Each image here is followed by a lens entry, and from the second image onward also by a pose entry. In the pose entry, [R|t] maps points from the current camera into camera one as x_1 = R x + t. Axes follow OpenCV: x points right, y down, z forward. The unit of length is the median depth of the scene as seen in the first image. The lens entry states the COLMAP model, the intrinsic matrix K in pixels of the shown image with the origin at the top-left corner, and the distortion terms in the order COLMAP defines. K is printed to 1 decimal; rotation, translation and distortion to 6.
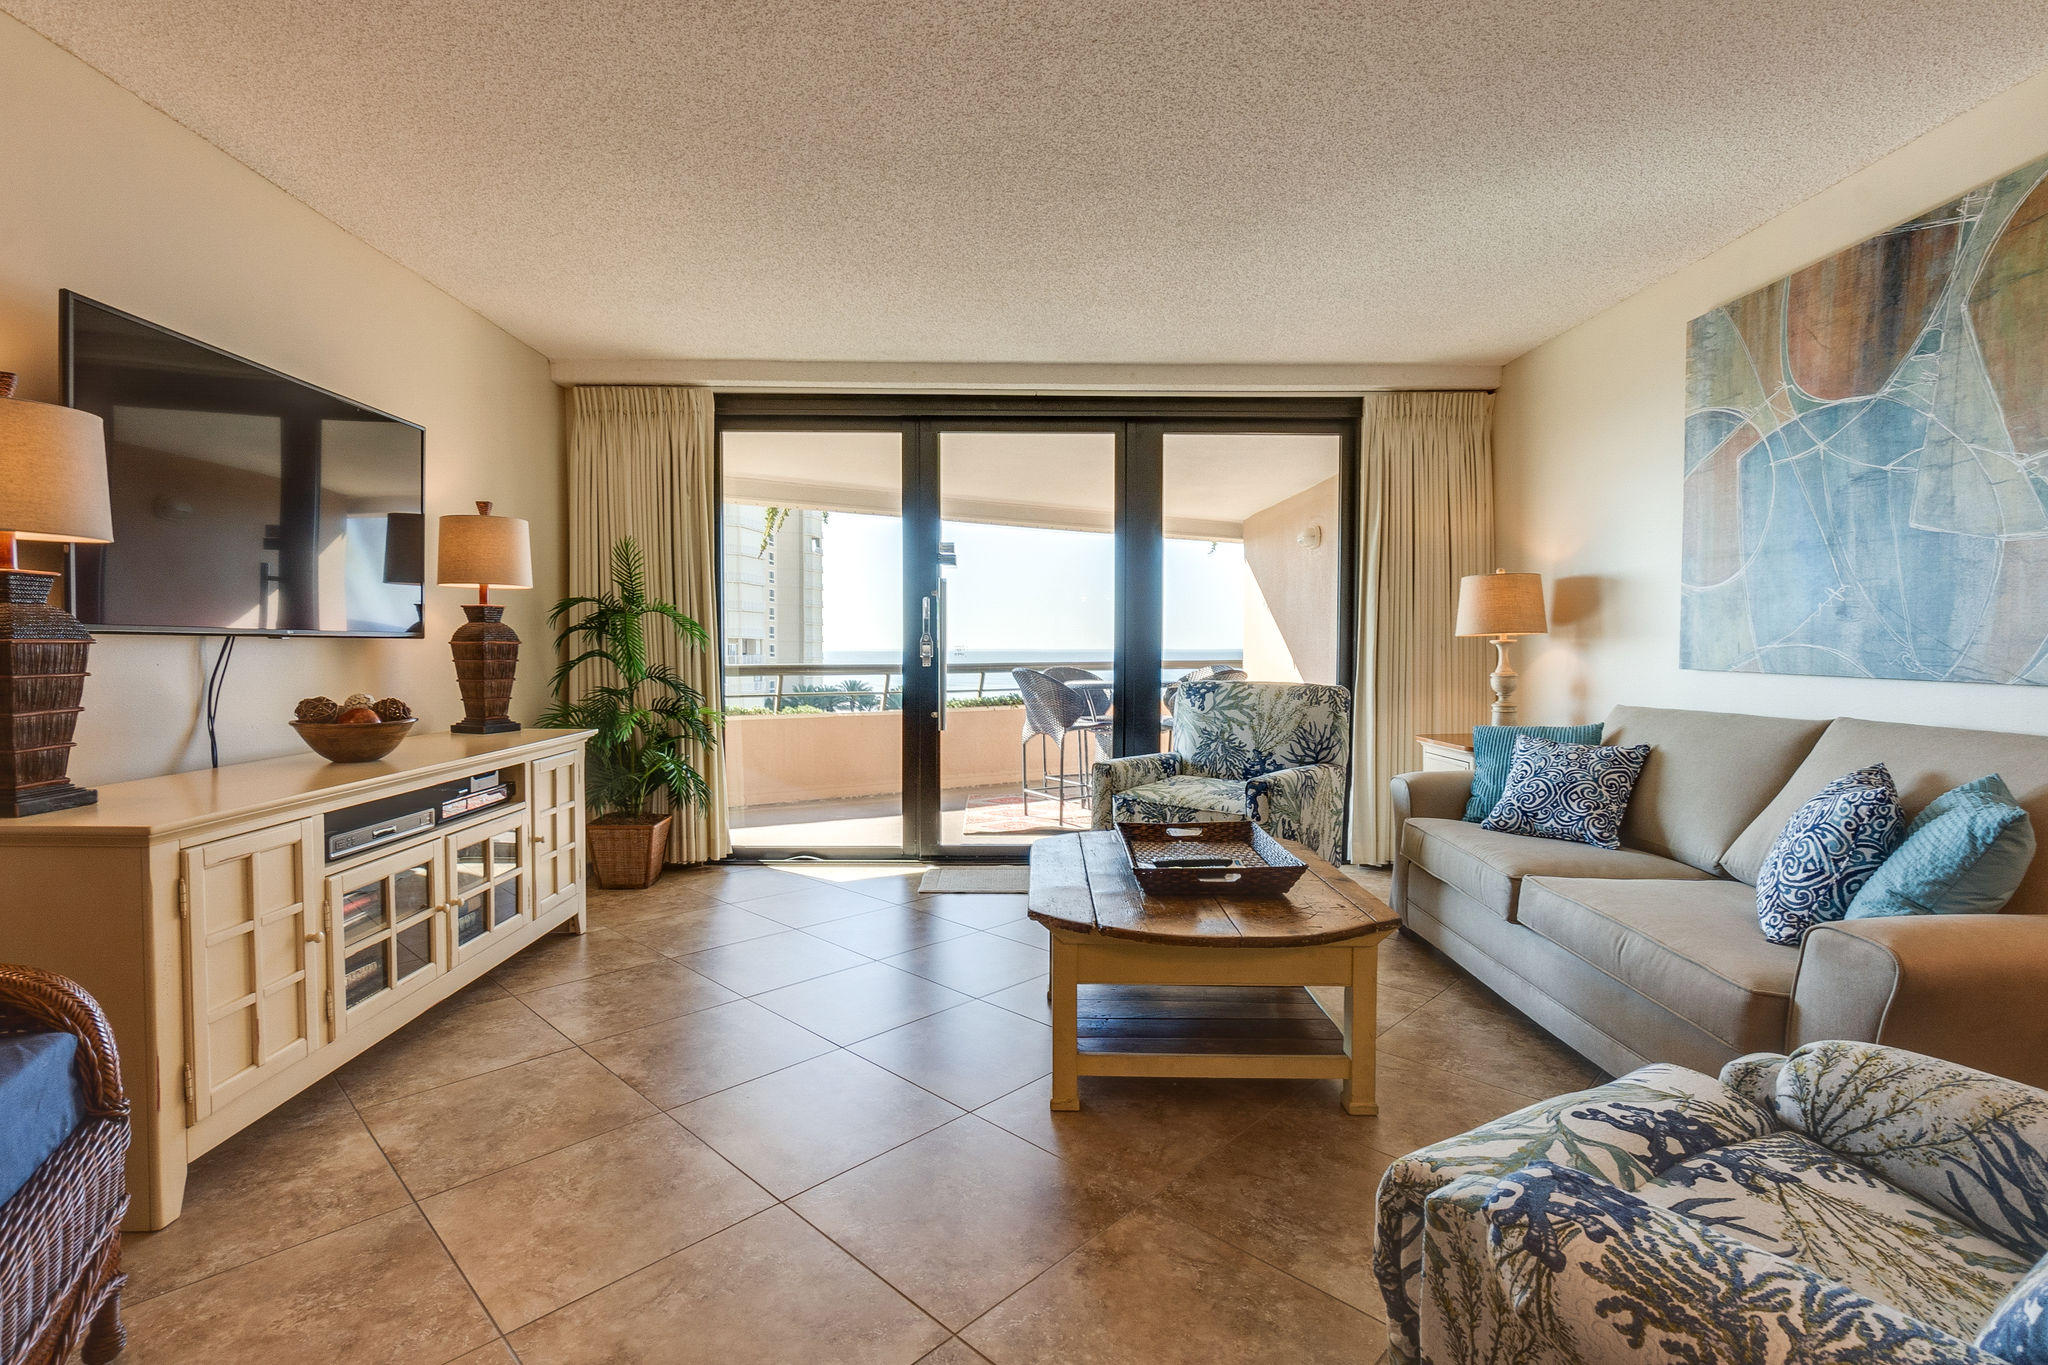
lens RADIAL K [[975.2, 0, 1019.2], [0, 975.2, 675.2], [0, 0, 1]] dist [0.016777, -0.000751]
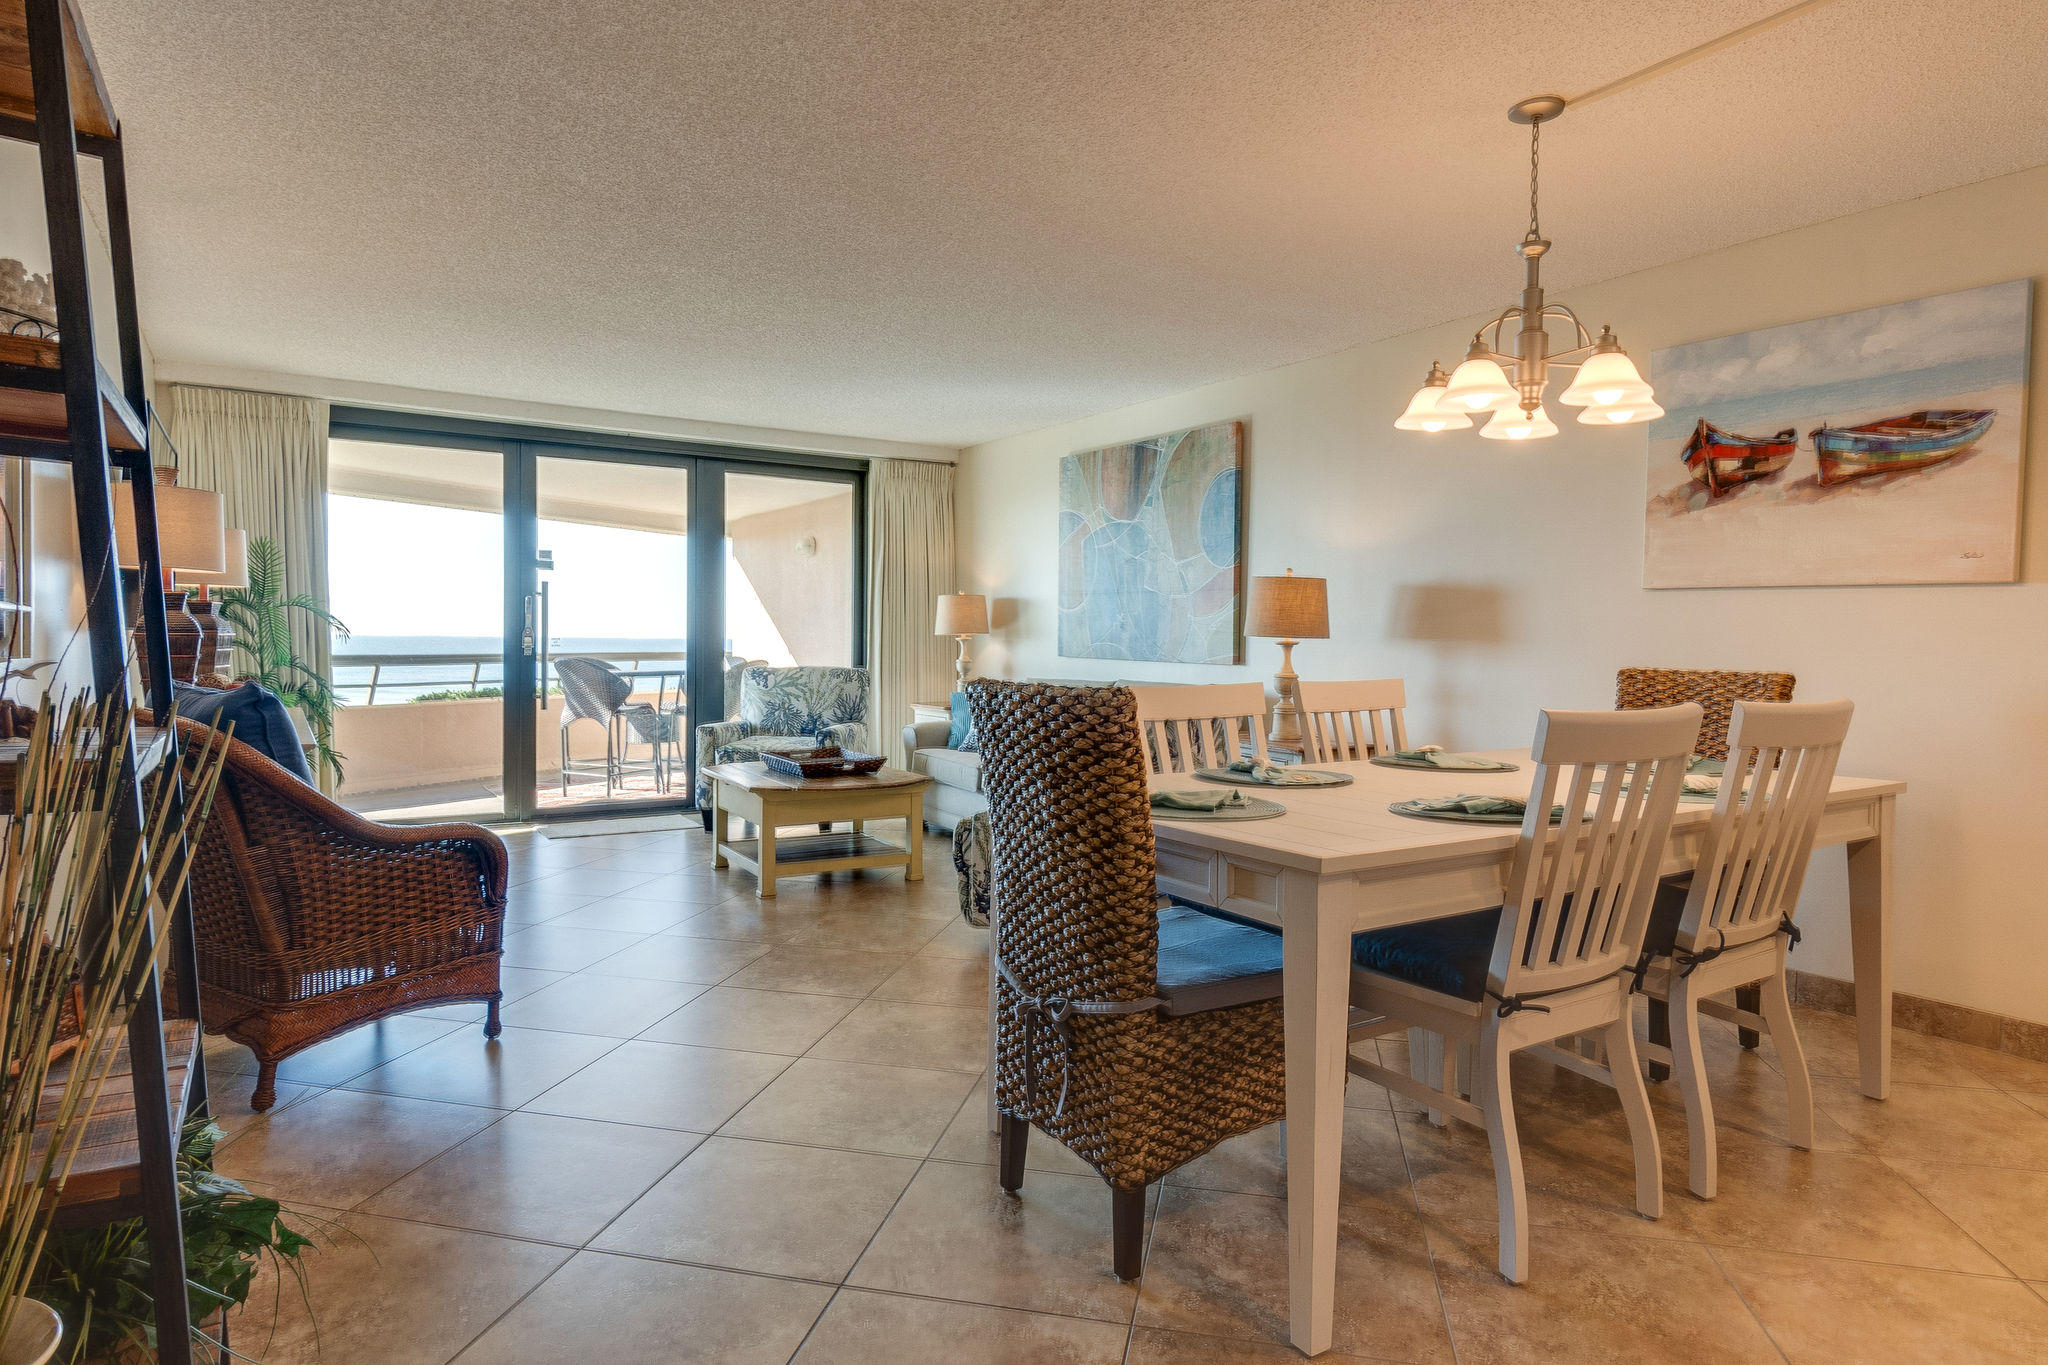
lens RADIAL K [[975.2, 0, 1019.2], [0, 975.2, 675.2], [0, 0, 1]] dist [0.016777, -0.000751]
pose [[0.860309, -0.008036, 0.509709, -0.211211], [0.003692, 0.999948, 0.009535, 0.007806], [-0.509759, -0.006321, 0.860294, -0.358422]]
